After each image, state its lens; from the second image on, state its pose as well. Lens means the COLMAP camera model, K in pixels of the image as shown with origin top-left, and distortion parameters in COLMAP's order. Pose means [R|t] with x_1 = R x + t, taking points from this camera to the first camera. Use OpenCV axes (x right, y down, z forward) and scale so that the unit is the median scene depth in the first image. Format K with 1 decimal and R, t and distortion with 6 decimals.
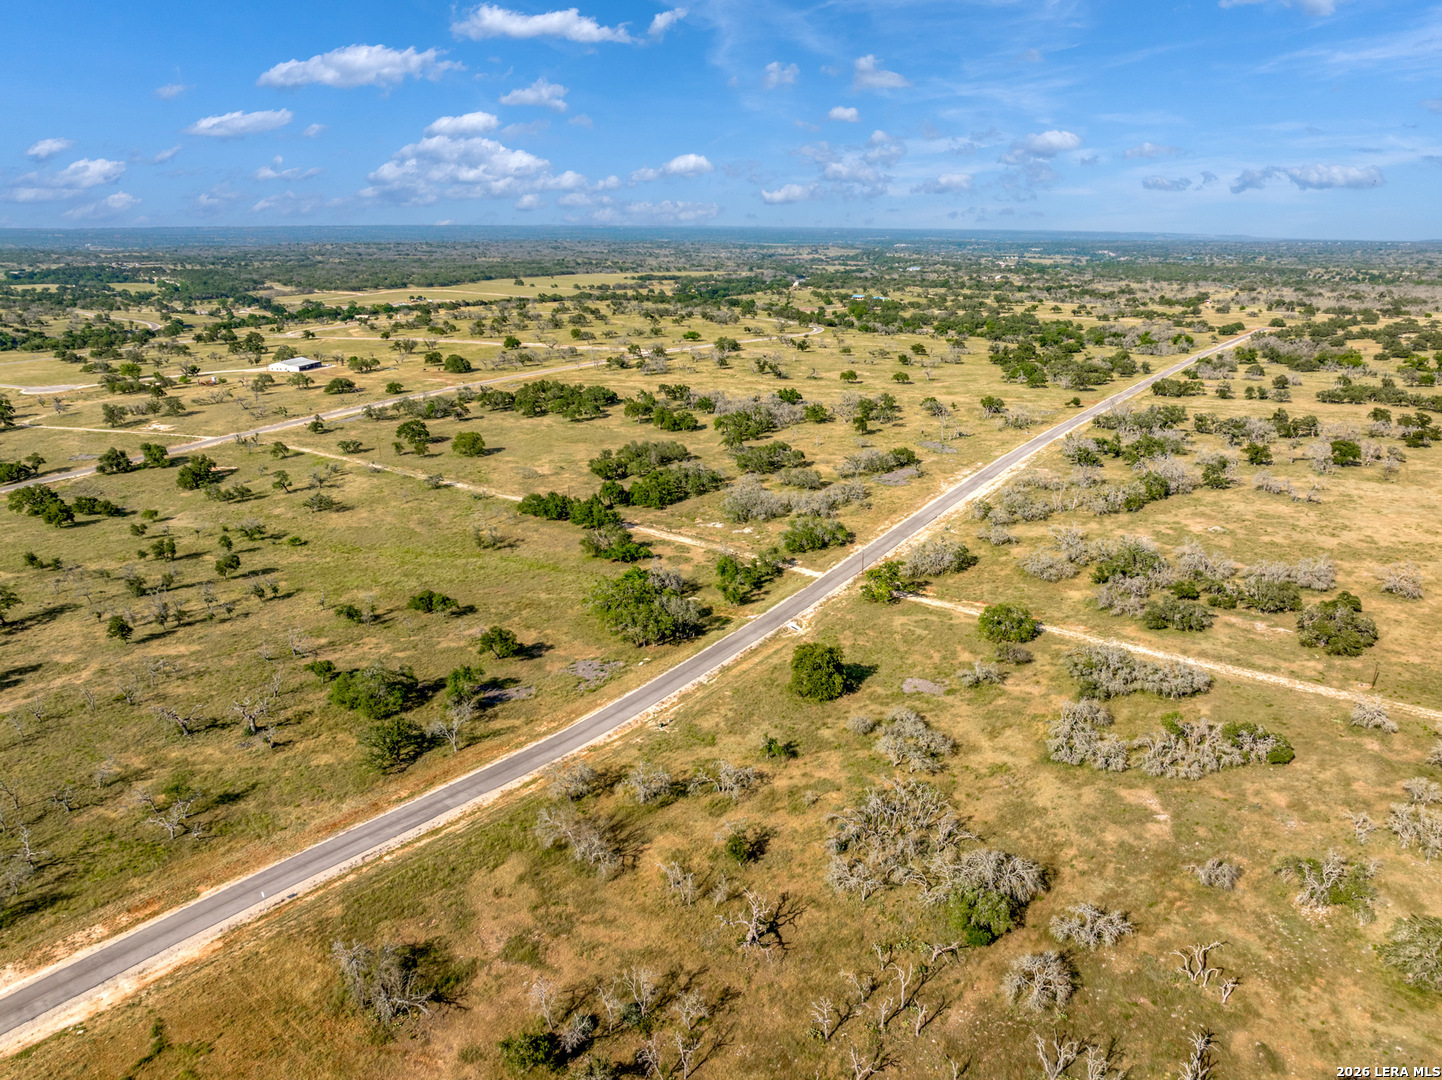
lens RADIAL K [[1023.2, 0, 729.6], [0, 1023.2, 512.5], [0, 0, 1]] dist [-0.035103, -0.007355]
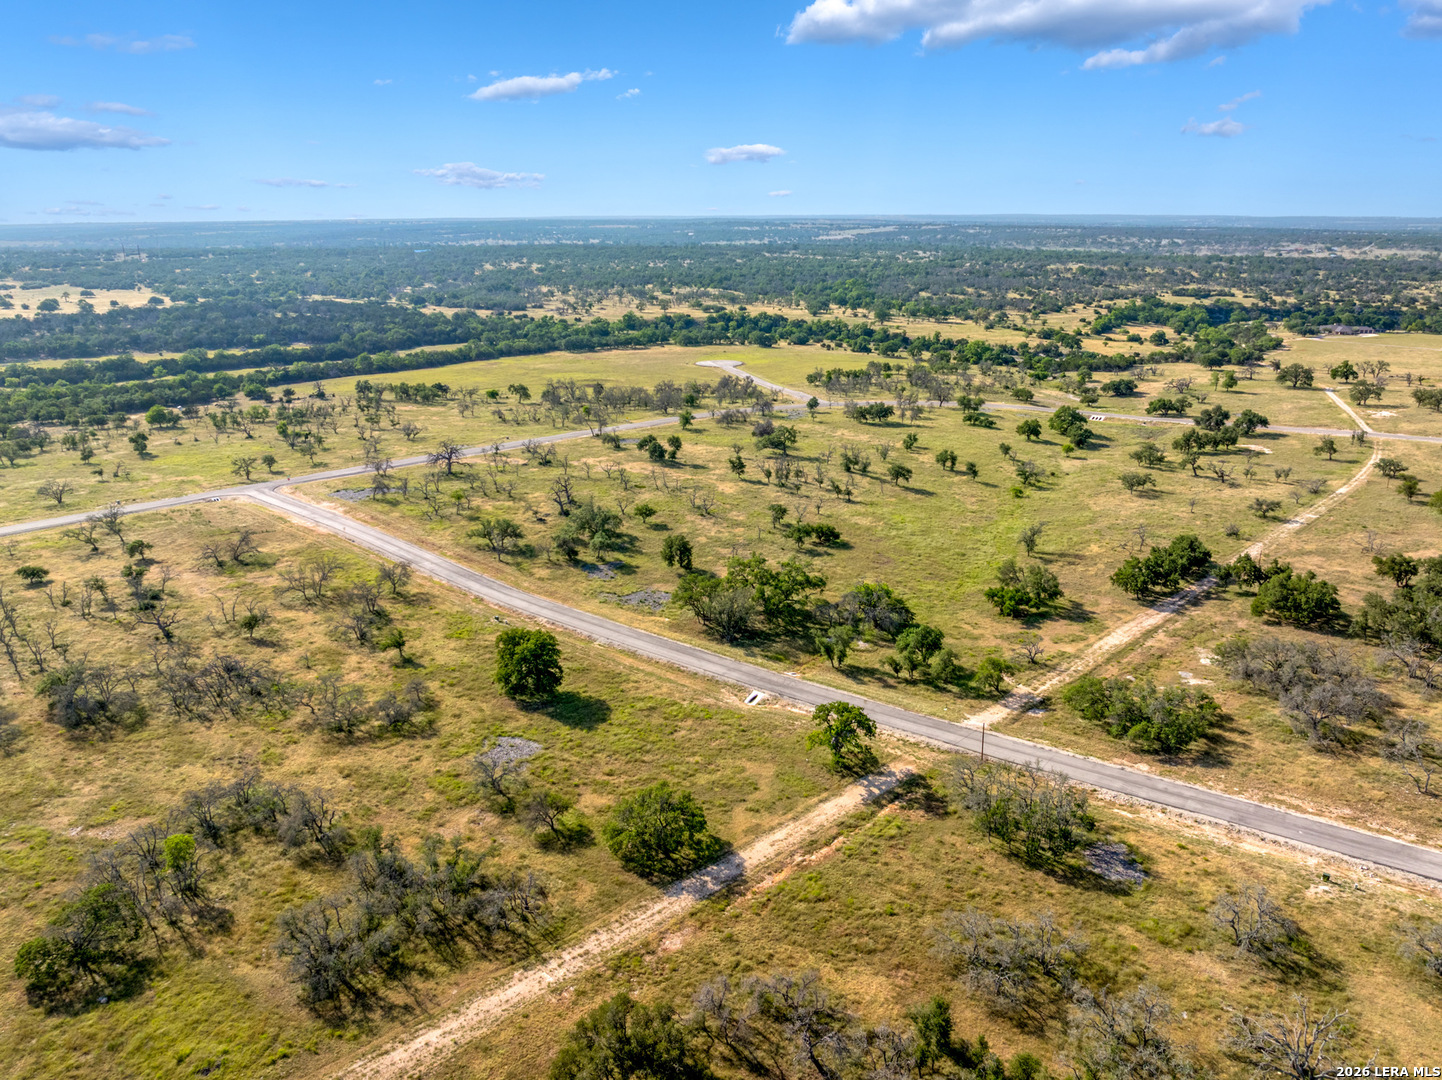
lens RADIAL K [[1023.2, 0, 729.6], [0, 1023.2, 512.5], [0, 0, 1]] dist [-0.035103, -0.007355]
pose [[-0.070066, 0.276207, -0.958541, 0.583451], [-0.266764, 0.920718, 0.284808, -0.170291], [0.961212, 0.275660, 0.009171, 0.757067]]
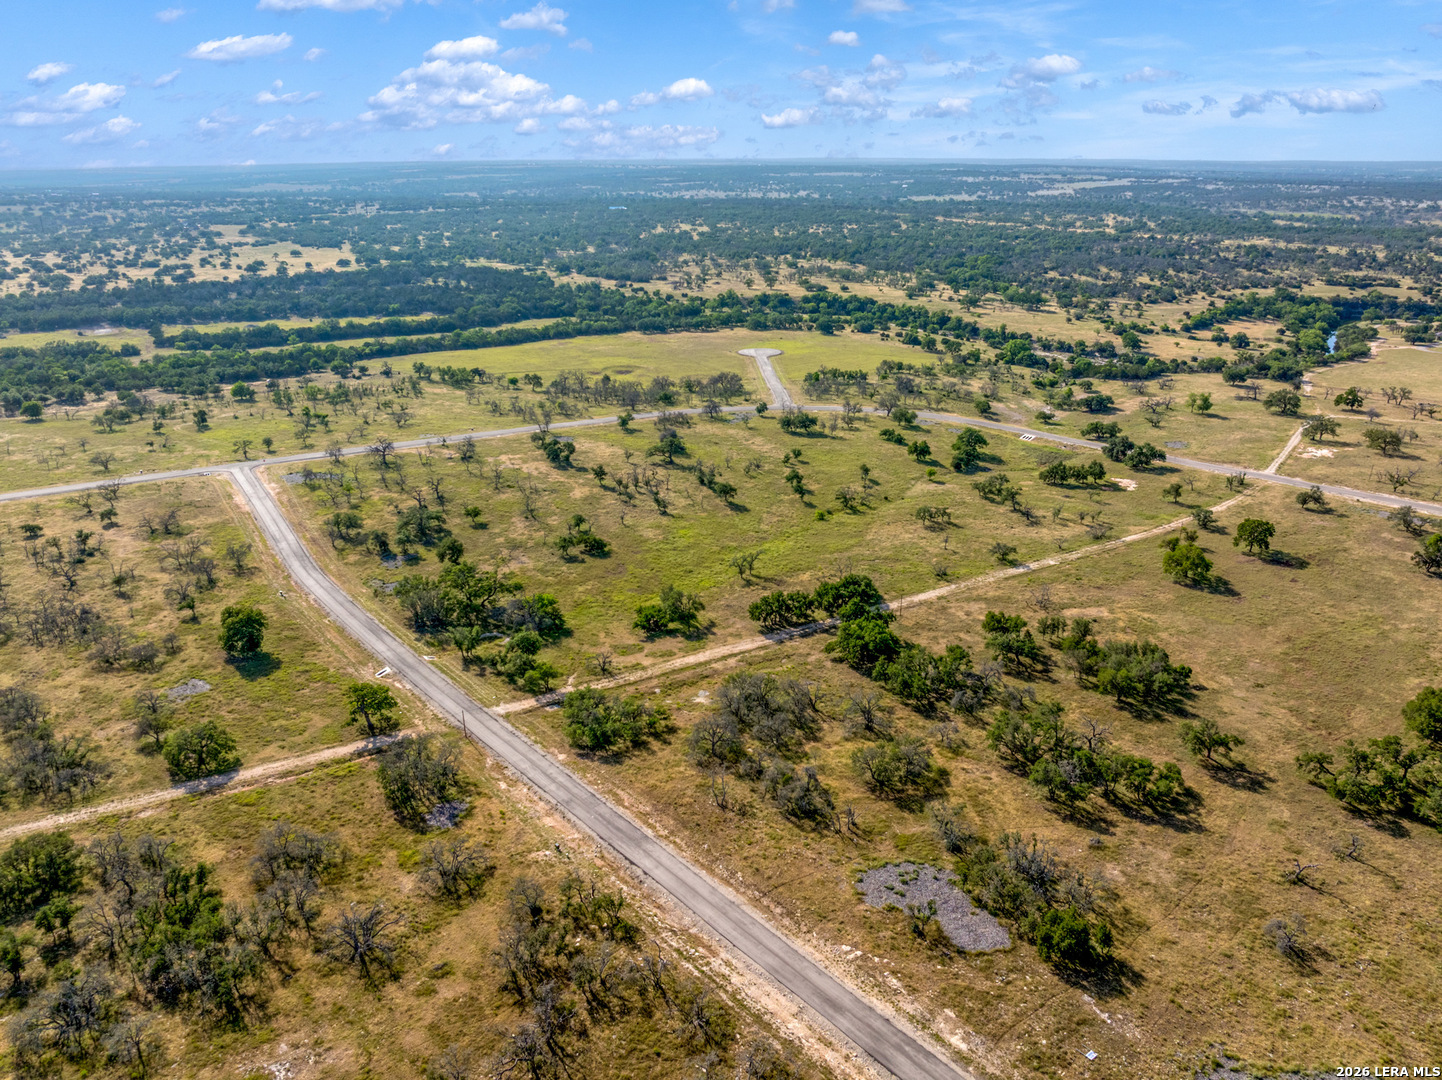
lens RADIAL K [[1023.2, 0, 729.6], [0, 1023.2, 512.5], [0, 0, 1]] dist [-0.035103, -0.007355]
pose [[-0.301425, 0.312762, -0.900735, 0.663365], [-0.257728, 0.882782, 0.392775, -0.415581], [0.917997, 0.350537, -0.185485, 1.167799]]
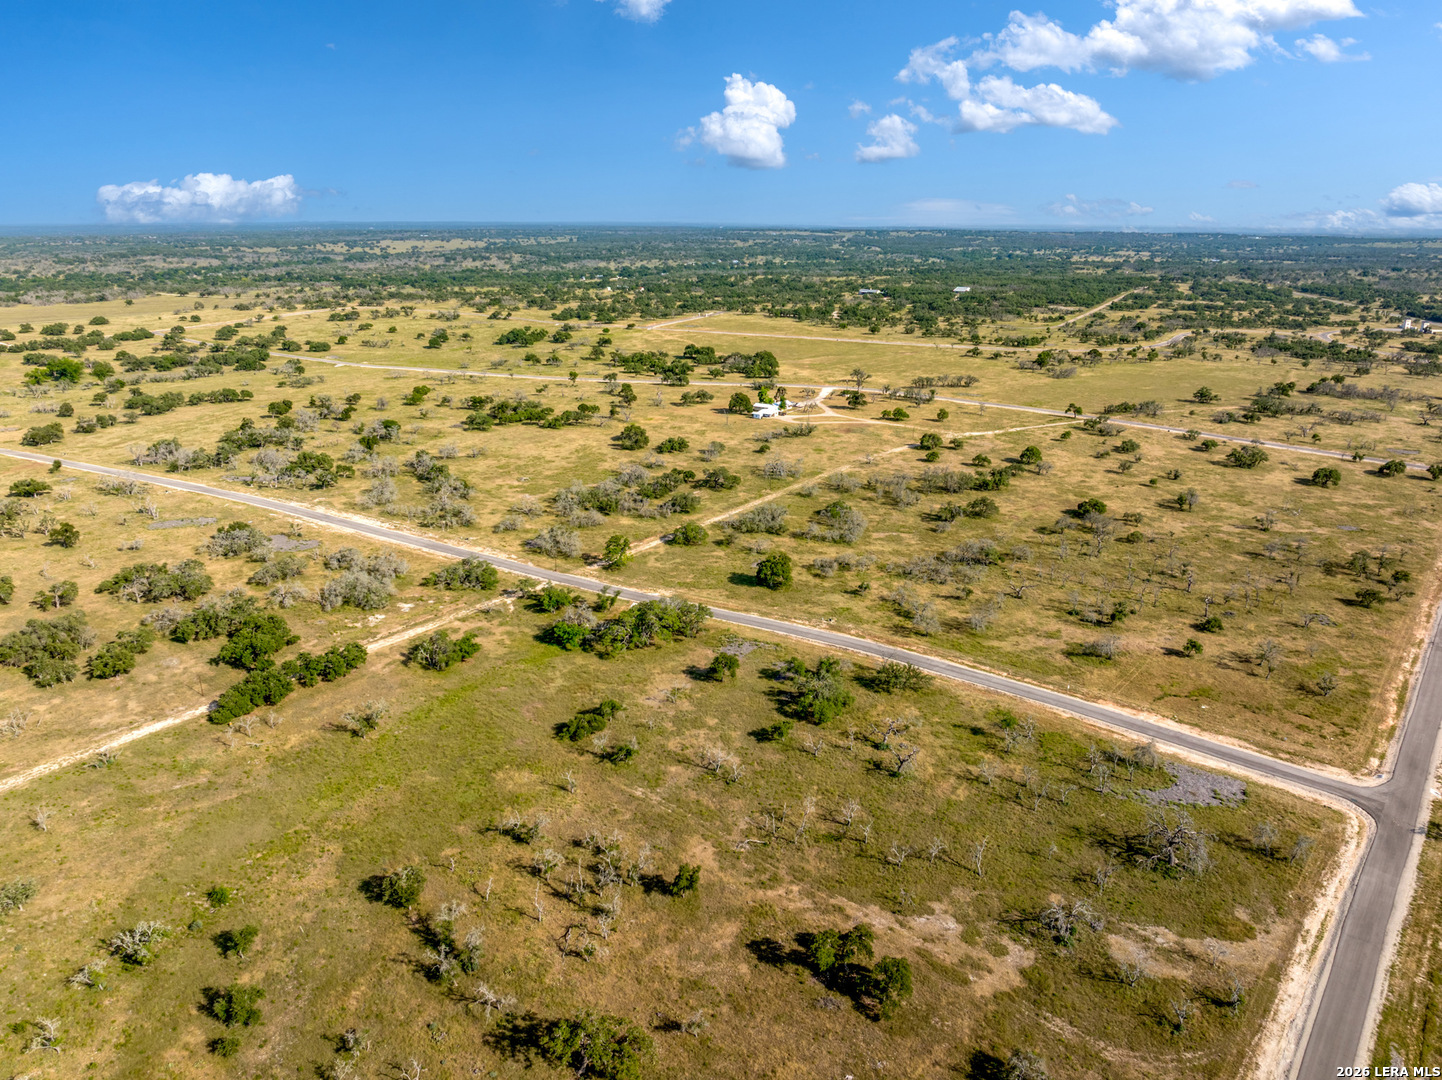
lens RADIAL K [[1023.2, 0, 729.6], [0, 1023.2, 512.5], [0, 0, 1]] dist [-0.035103, -0.007355]
pose [[-0.021977, -0.284198, 0.958514, -0.982429], [0.269985, 0.921437, 0.279395, -0.277187], [-0.962614, 0.264925, 0.056478, 0.643687]]
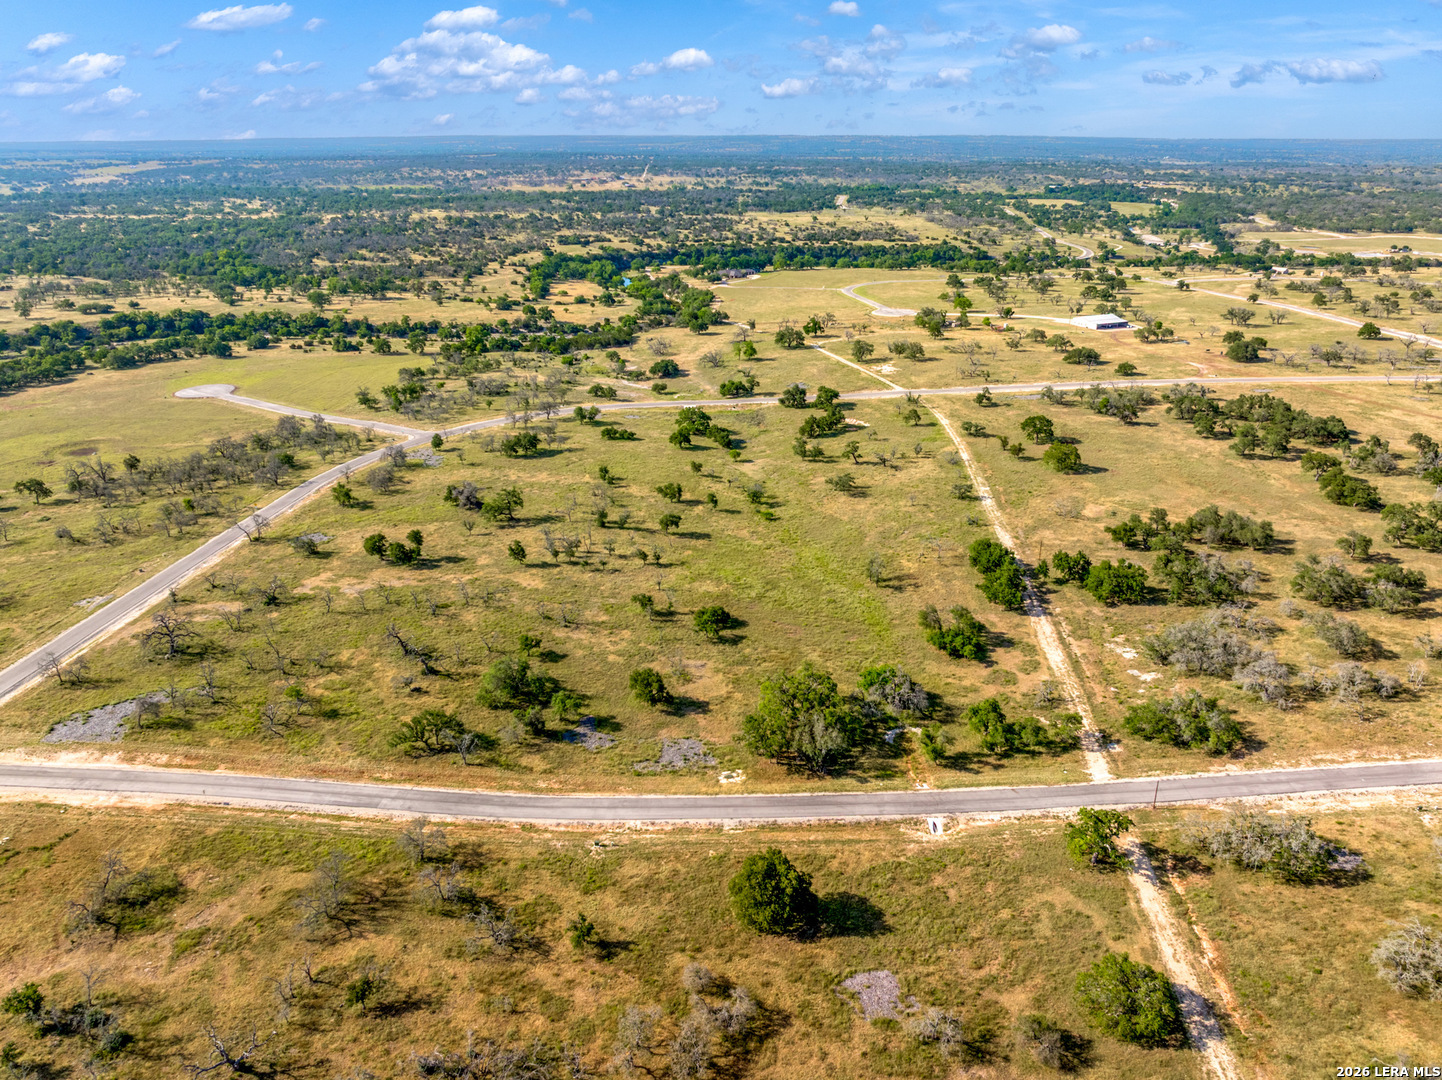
lens RADIAL K [[1023.2, 0, 729.6], [0, 1023.2, 512.5], [0, 0, 1]] dist [-0.035103, -0.007355]
pose [[0.569516, 0.283416, -0.771574, 0.397628], [-0.219858, 0.957000, 0.189244, -0.176984], [0.792031, 0.061859, 0.607338, 0.326476]]
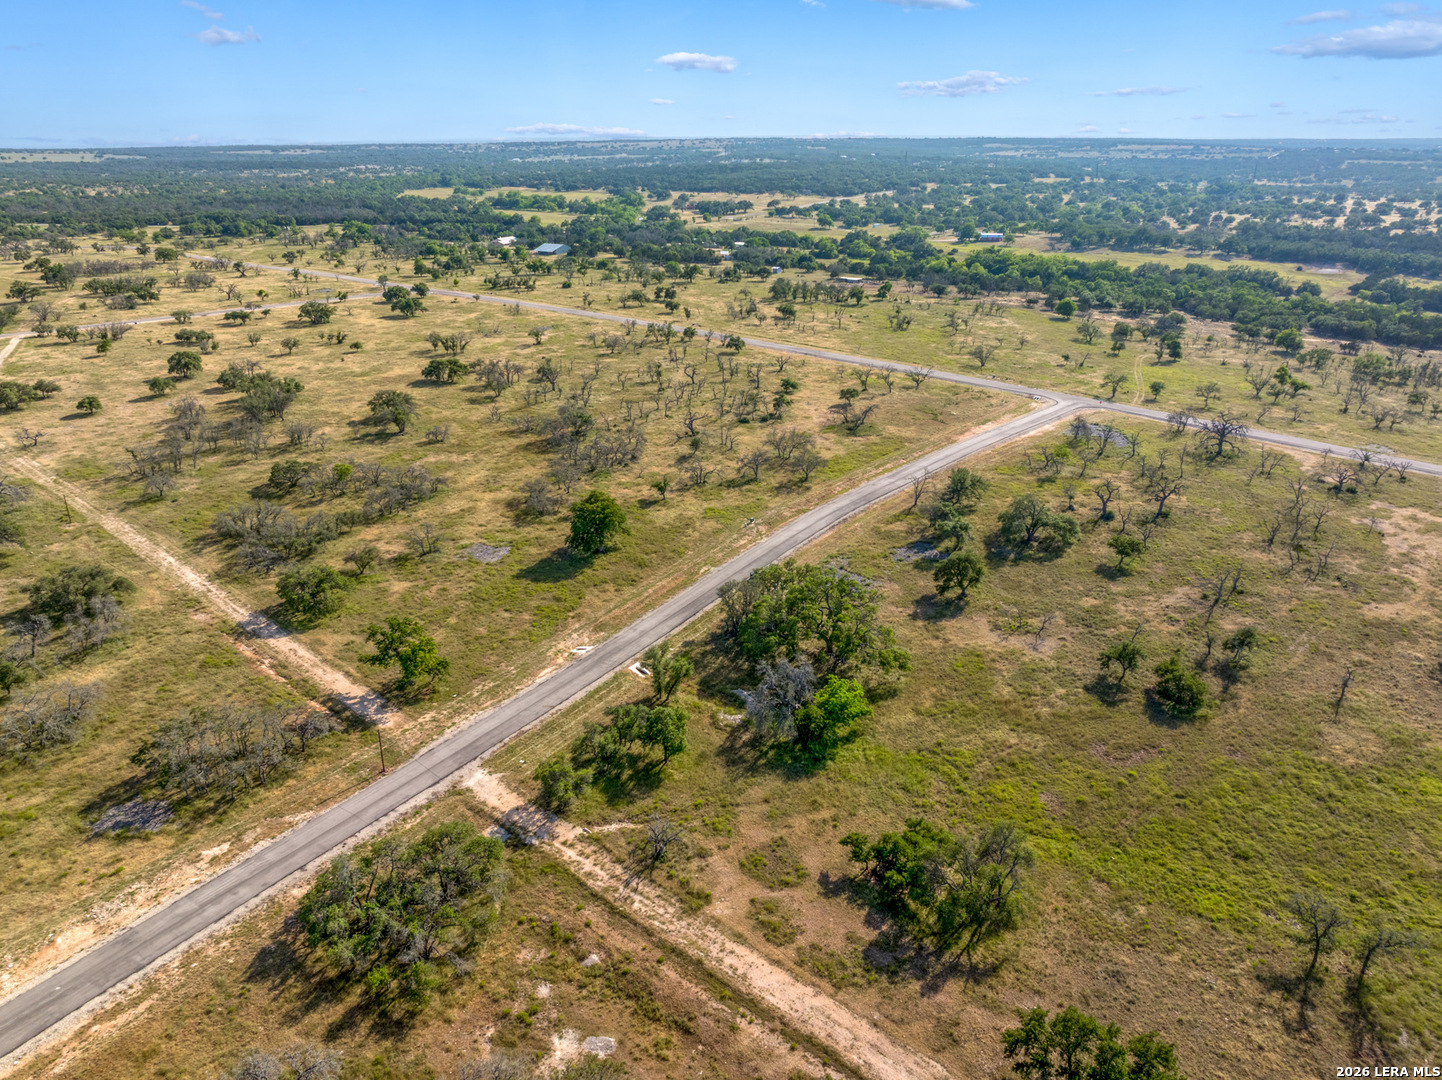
lens RADIAL K [[1023.2, 0, 729.6], [0, 1023.2, 512.5], [0, 0, 1]] dist [-0.035103, -0.007355]
pose [[-0.999918, -0.005400, 0.011627, -0.034965], [0.002523, 0.806310, 0.591488, -0.293962], [-0.012569, 0.591468, -0.806230, 1.204308]]
